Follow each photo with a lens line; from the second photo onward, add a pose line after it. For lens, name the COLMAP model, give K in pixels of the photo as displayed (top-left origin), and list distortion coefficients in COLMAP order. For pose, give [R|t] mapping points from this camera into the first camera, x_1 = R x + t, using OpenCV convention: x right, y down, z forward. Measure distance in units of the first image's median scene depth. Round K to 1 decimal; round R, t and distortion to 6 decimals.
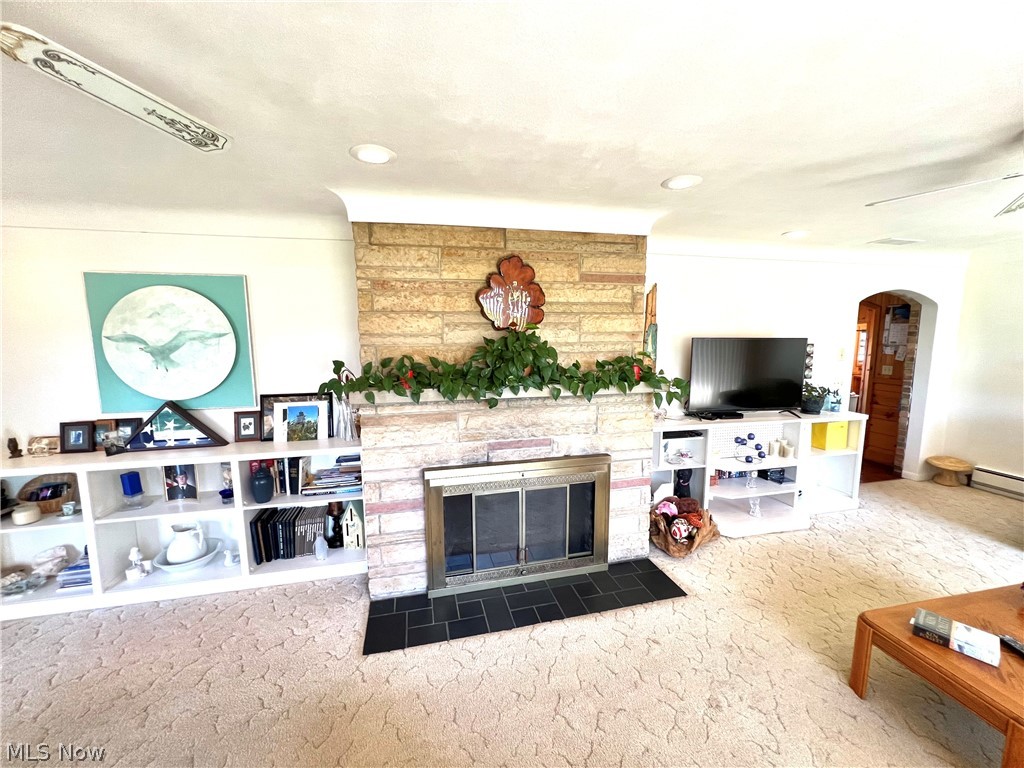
lens RADIAL K [[420.4, 0, 510.9], [0, 420.4, 389.0], [0, 0, 1]] dist [0.006989, 0.000226]
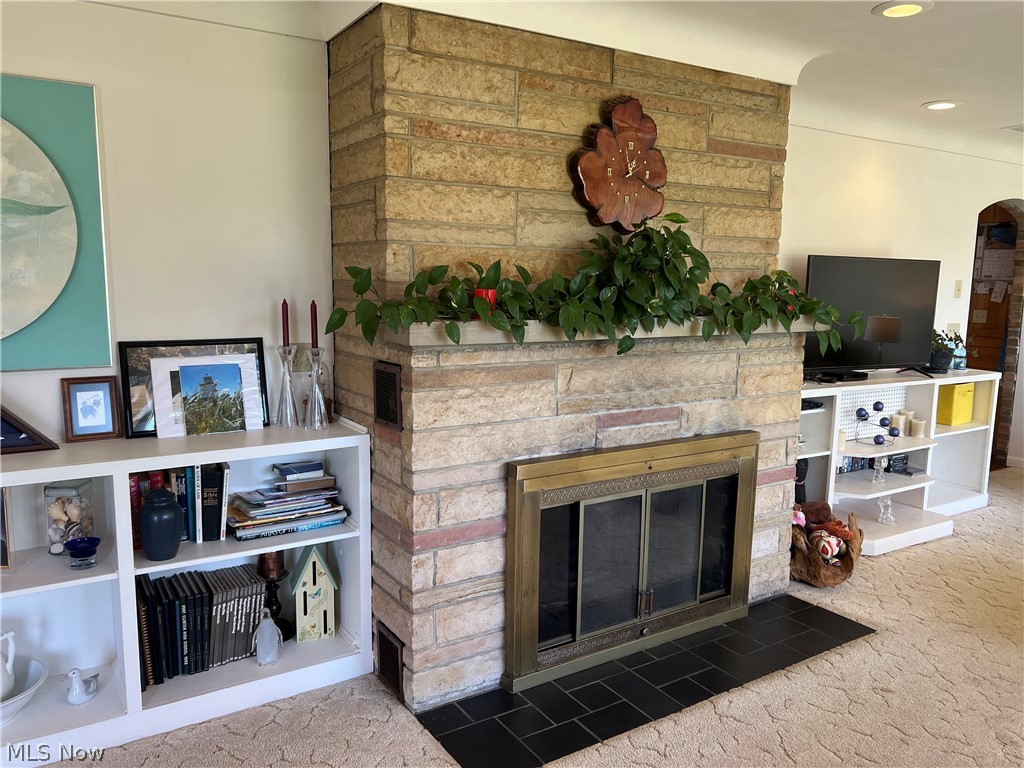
lens RADIAL K [[803.7, 0, 517.5], [0, 803.7, 392.0], [0, 0, 1]] dist [0.054855, -0.029279]
pose [[0.940753, -0.027514, 0.337974, -0.496280], [0.022726, 0.999578, 0.018117, 0.066137], [-0.338329, -0.009363, 0.940981, -0.019409]]
